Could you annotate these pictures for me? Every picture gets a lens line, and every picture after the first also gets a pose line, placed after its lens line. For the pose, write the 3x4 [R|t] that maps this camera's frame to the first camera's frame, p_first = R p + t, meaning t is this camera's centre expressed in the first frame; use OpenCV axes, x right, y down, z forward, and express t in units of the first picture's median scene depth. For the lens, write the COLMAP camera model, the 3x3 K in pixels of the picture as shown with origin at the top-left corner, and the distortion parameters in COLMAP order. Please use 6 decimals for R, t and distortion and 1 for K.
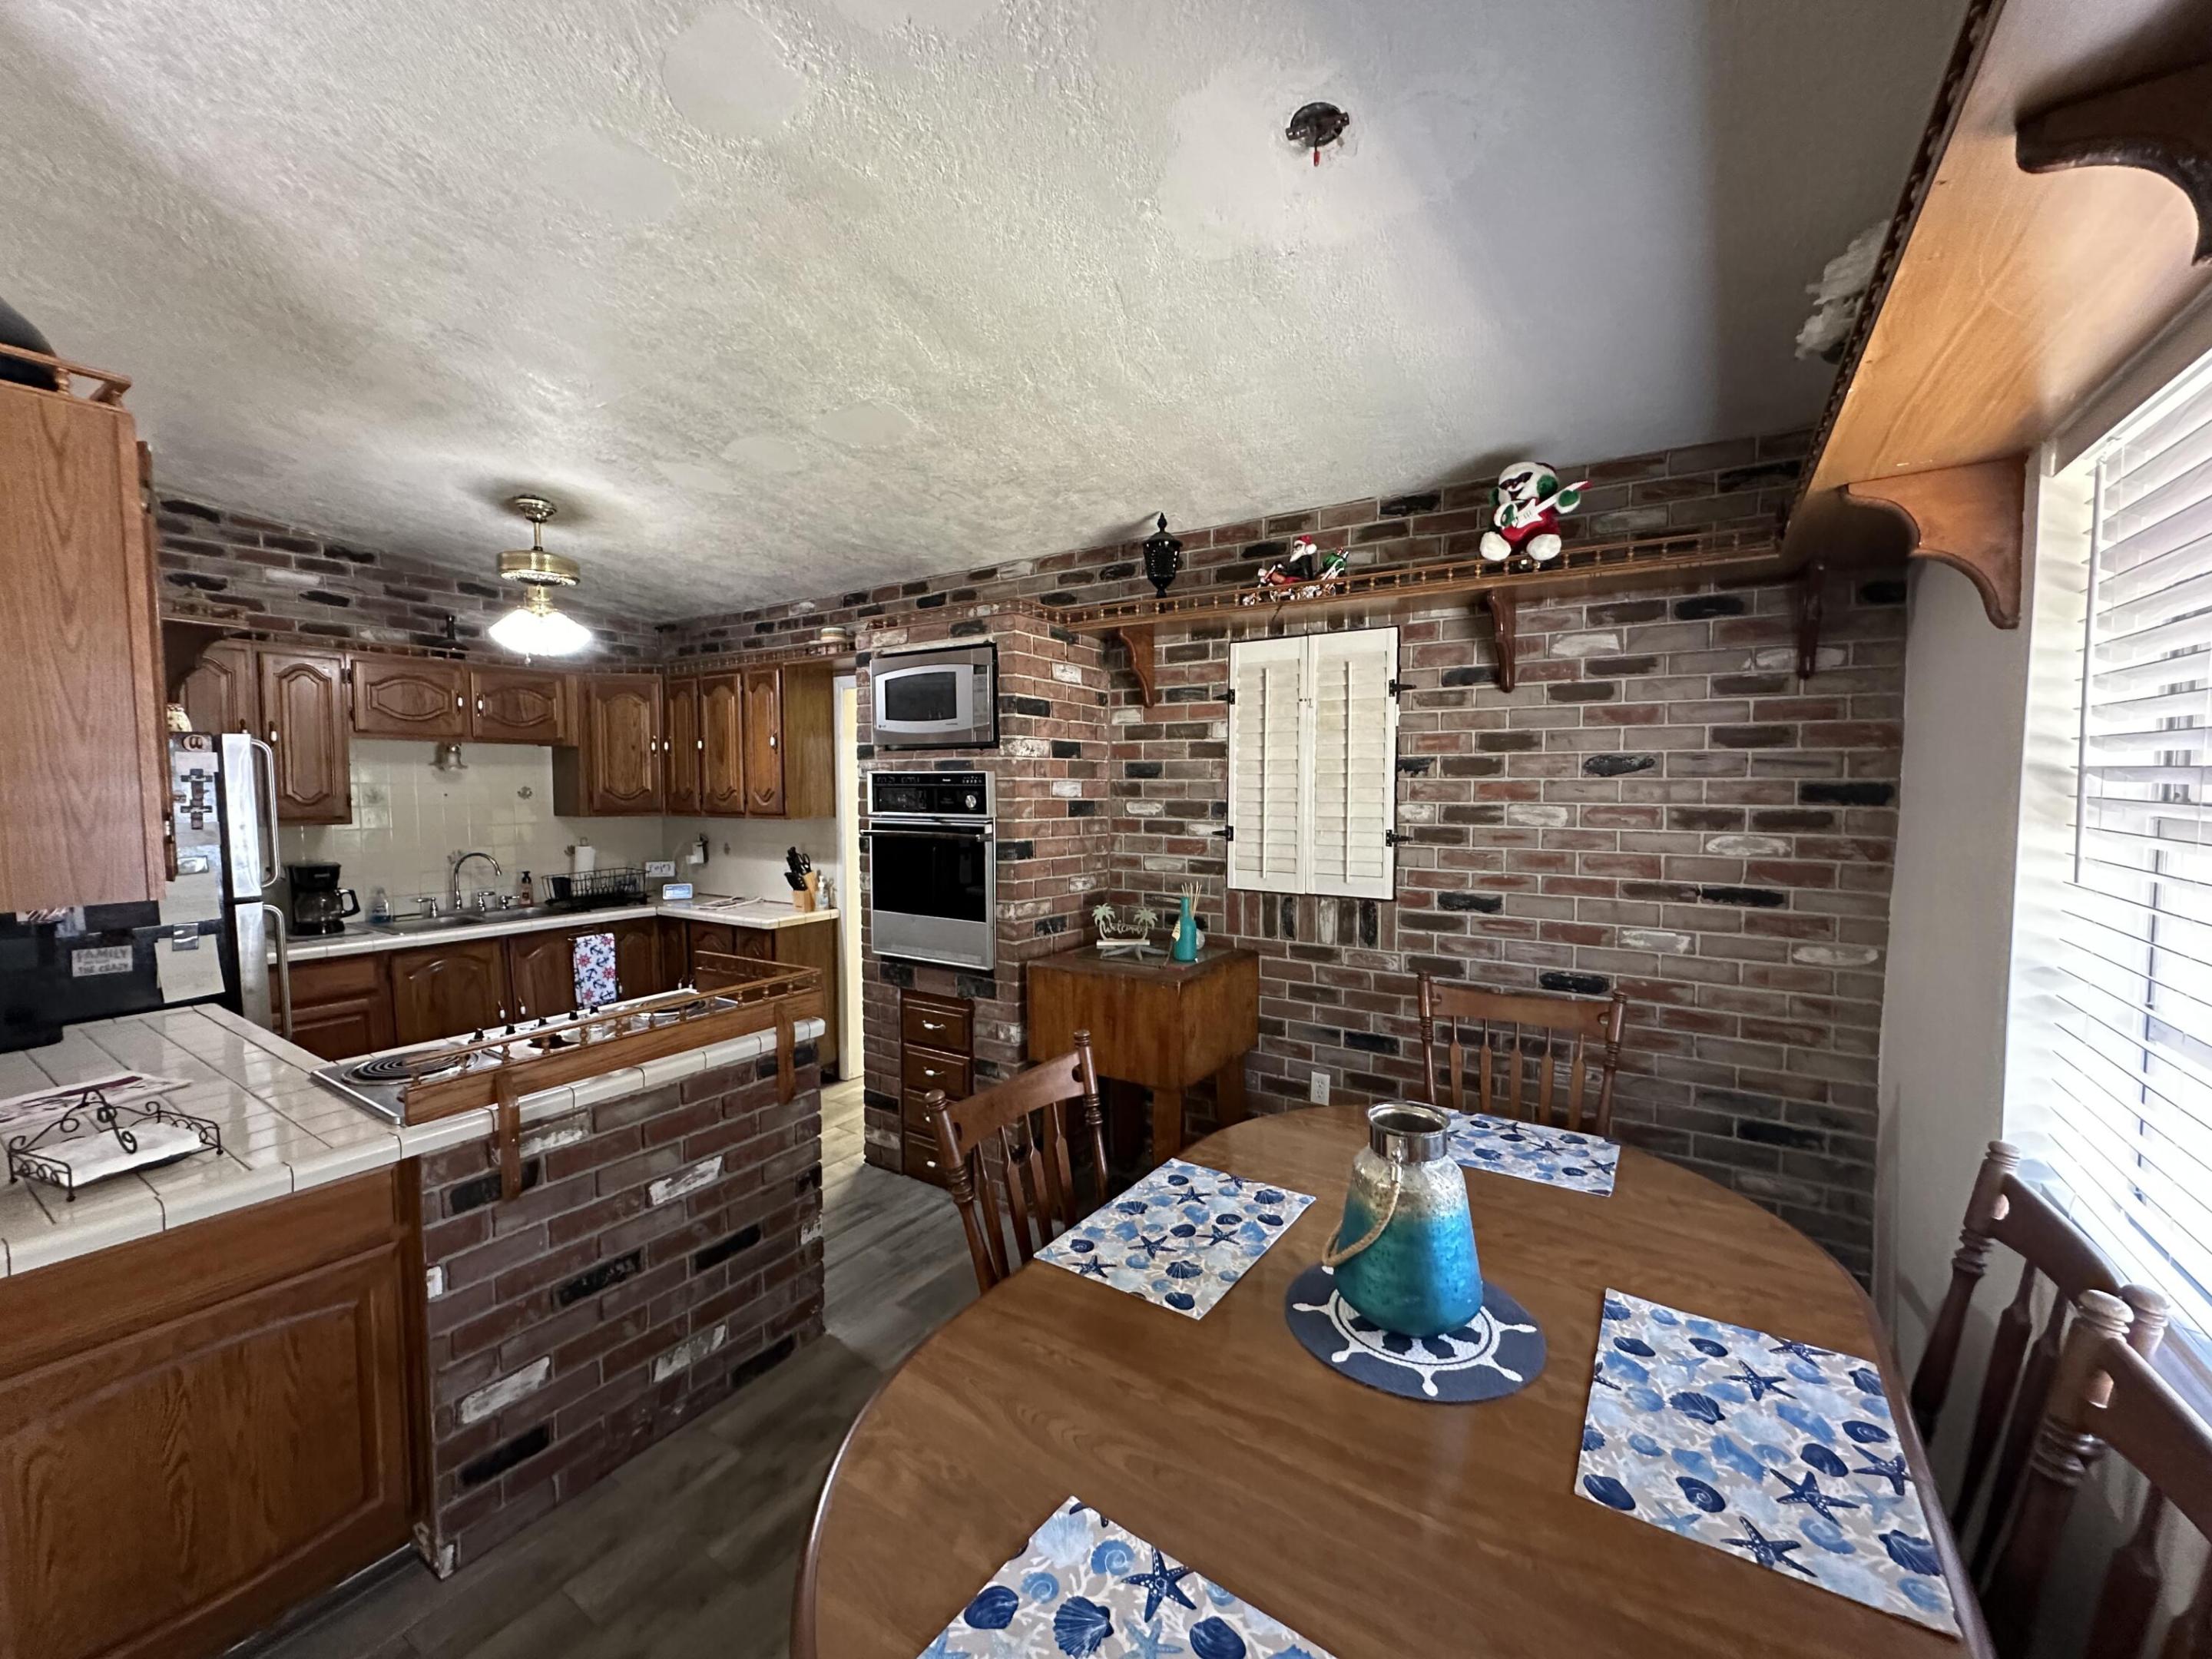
lens RADIAL K [[881.4, 0, 1105.3], [0, 881.4, 826.0], [0, 0, 1]] dist [-0.004093, 0.001280]
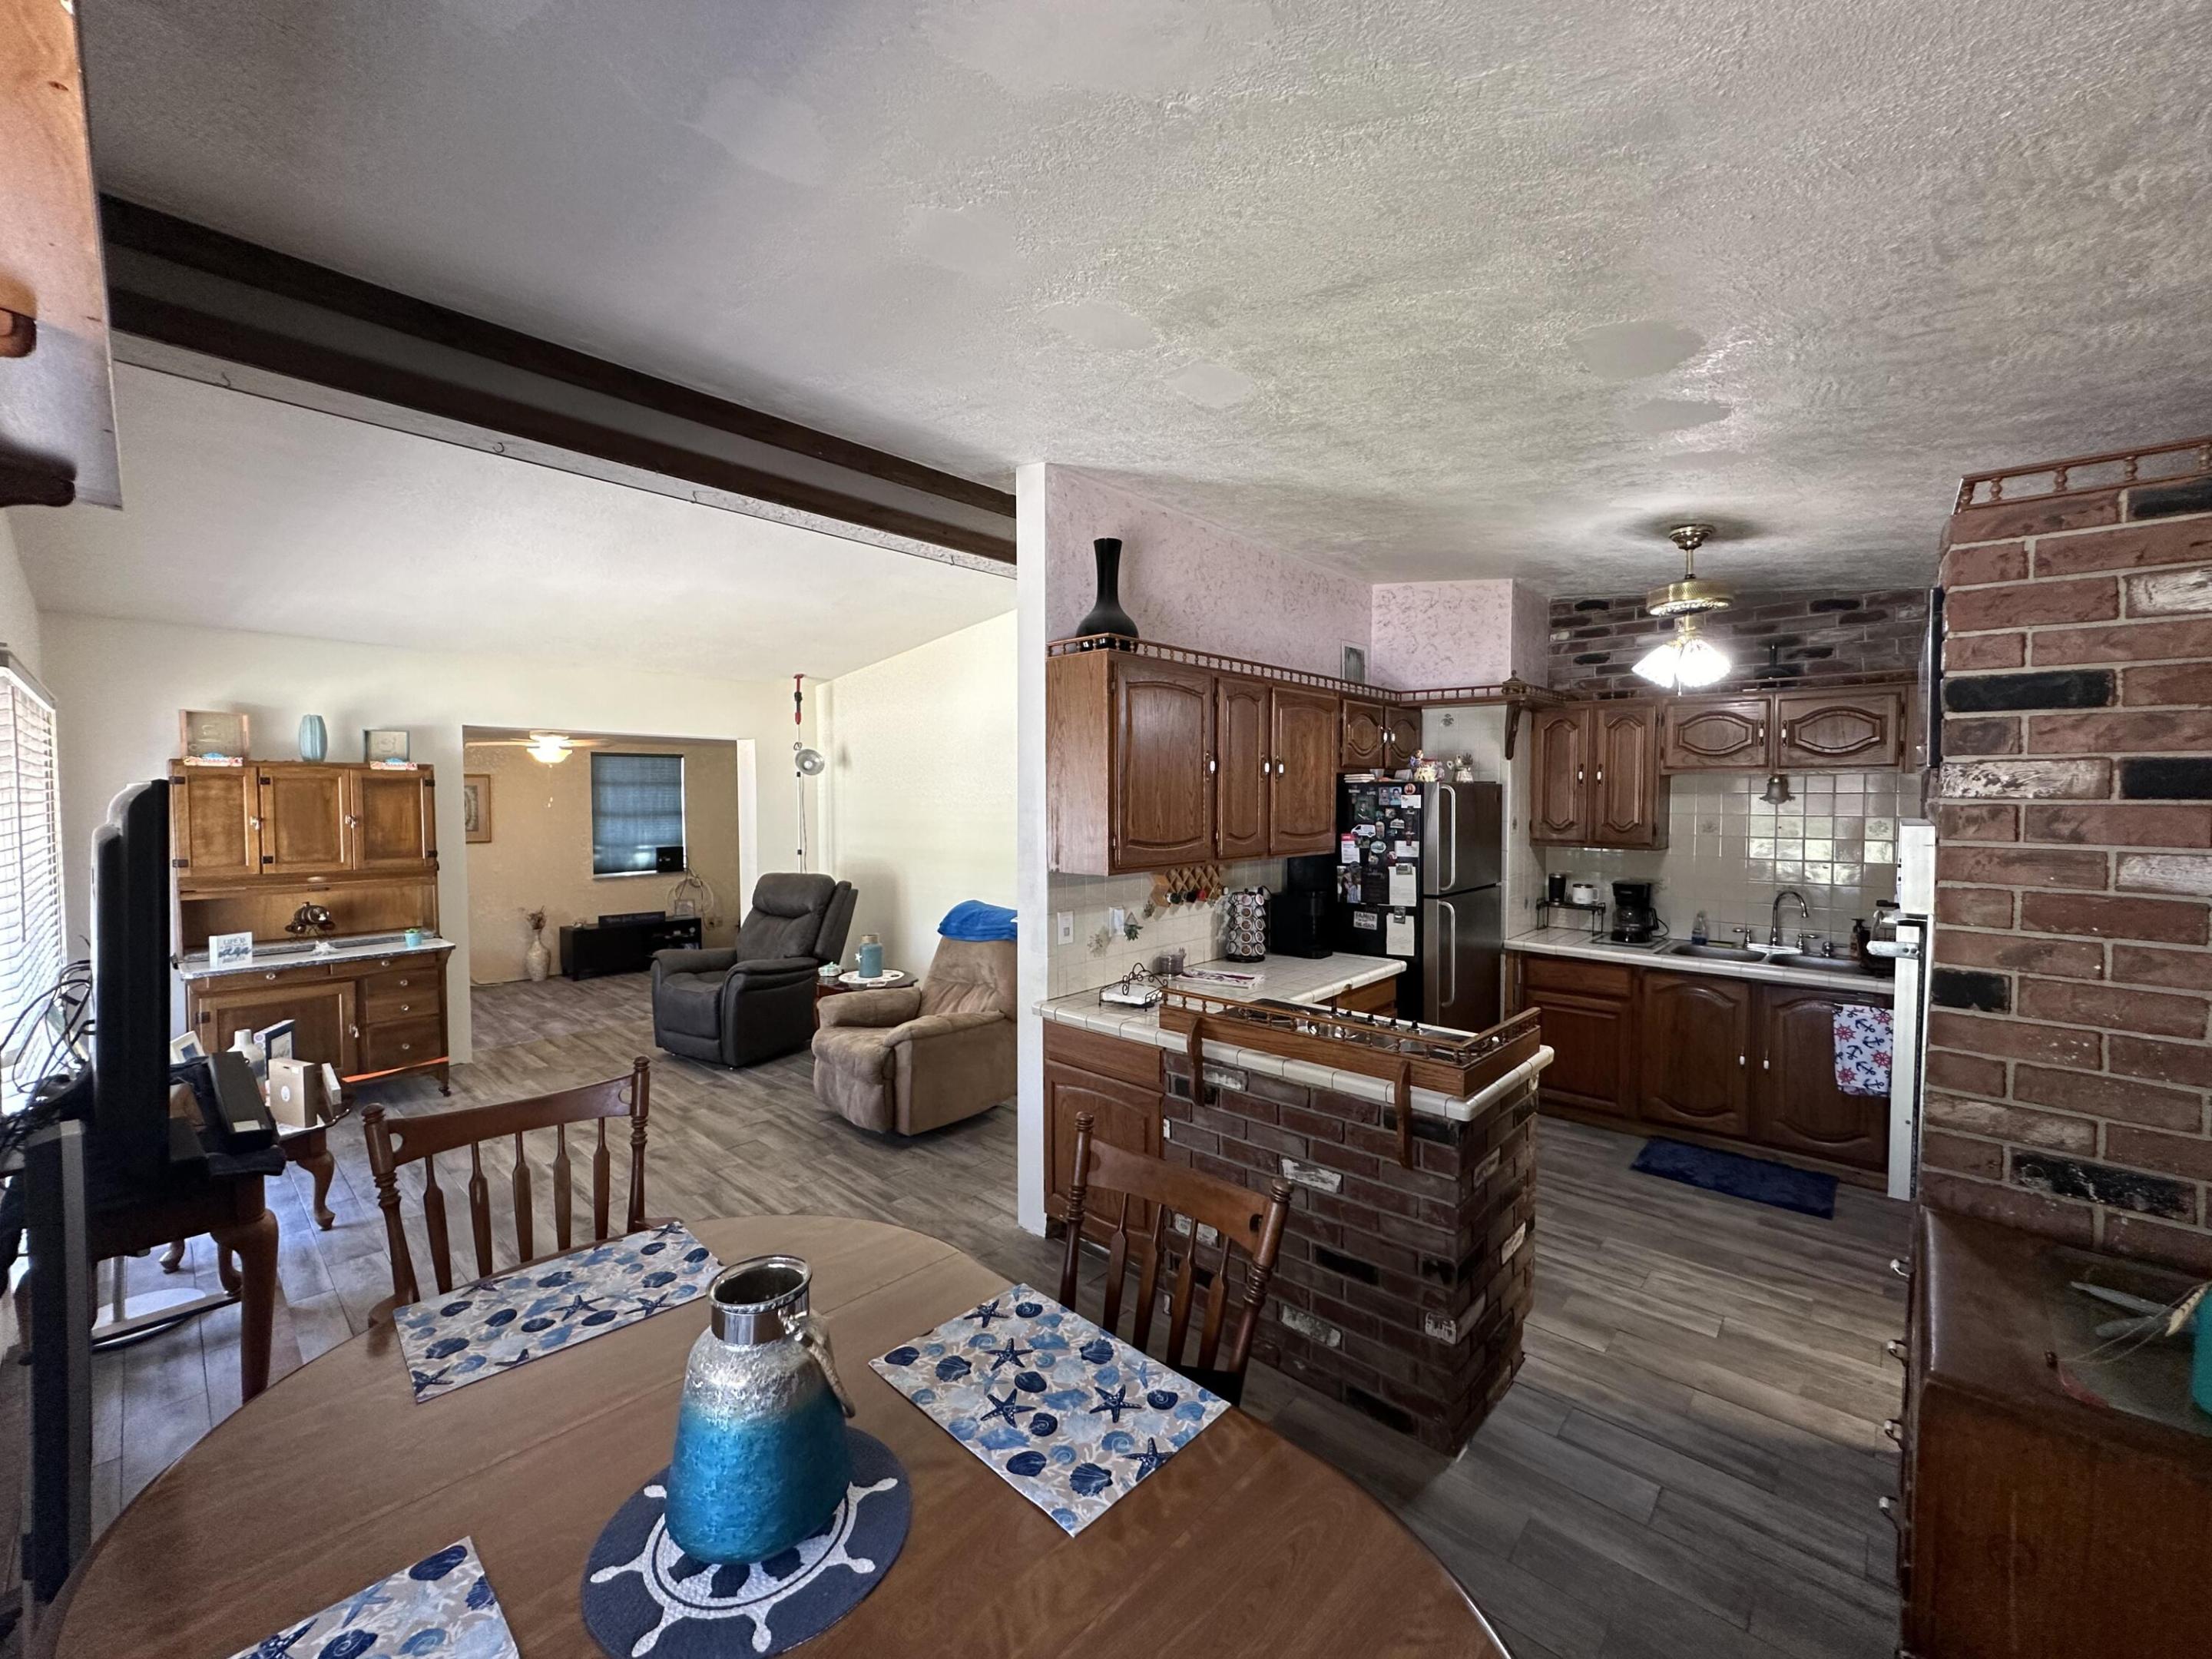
lens RADIAL K [[881.4, 0, 1111.2], [0, 881.4, 825.9], [0, 0, 1]] dist [-0.004093, 0.001280]
pose [[-0.155665, 0.036718, -0.987127, 0.491678], [-0.052969, 0.997561, 0.045459, -0.064470], [0.986389, 0.059364, -0.153340, 0.645824]]
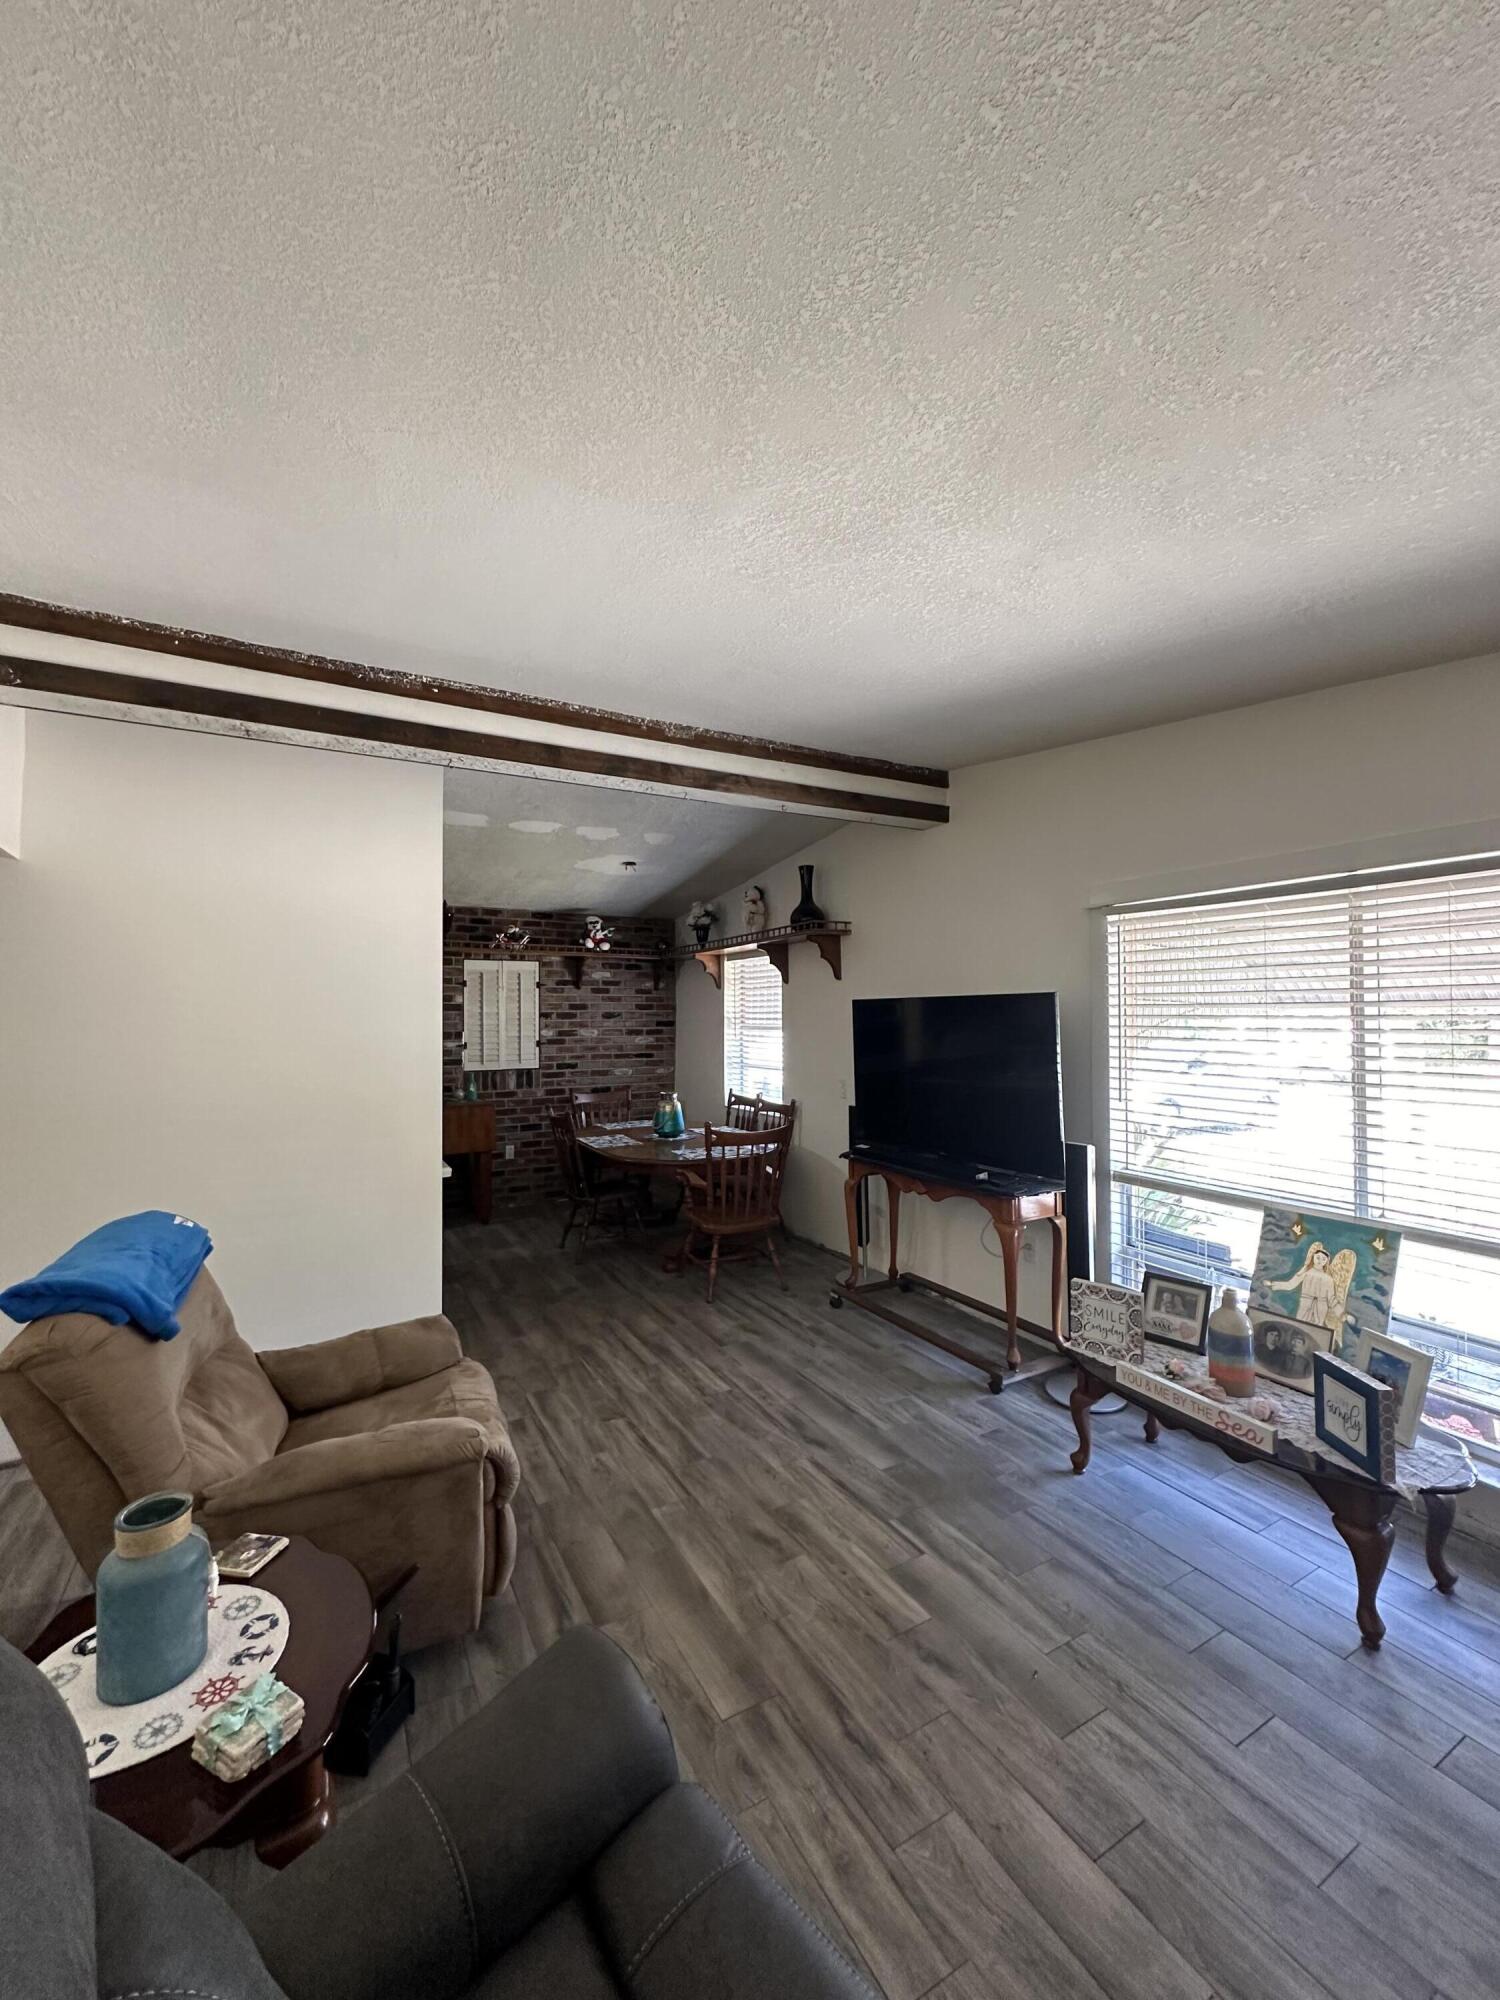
lens RADIAL K [[797.0, 0, 748.7], [0, 797.0, 999.1], [0, 0, 1]] dist [-0.004093, 0.001280]
pose [[0.462320, 0.016826, 0.886553, -1.456576], [0.052636, 0.997536, -0.046380, 0.024510], [-0.885149, 0.068107, 0.460295, -0.613403]]
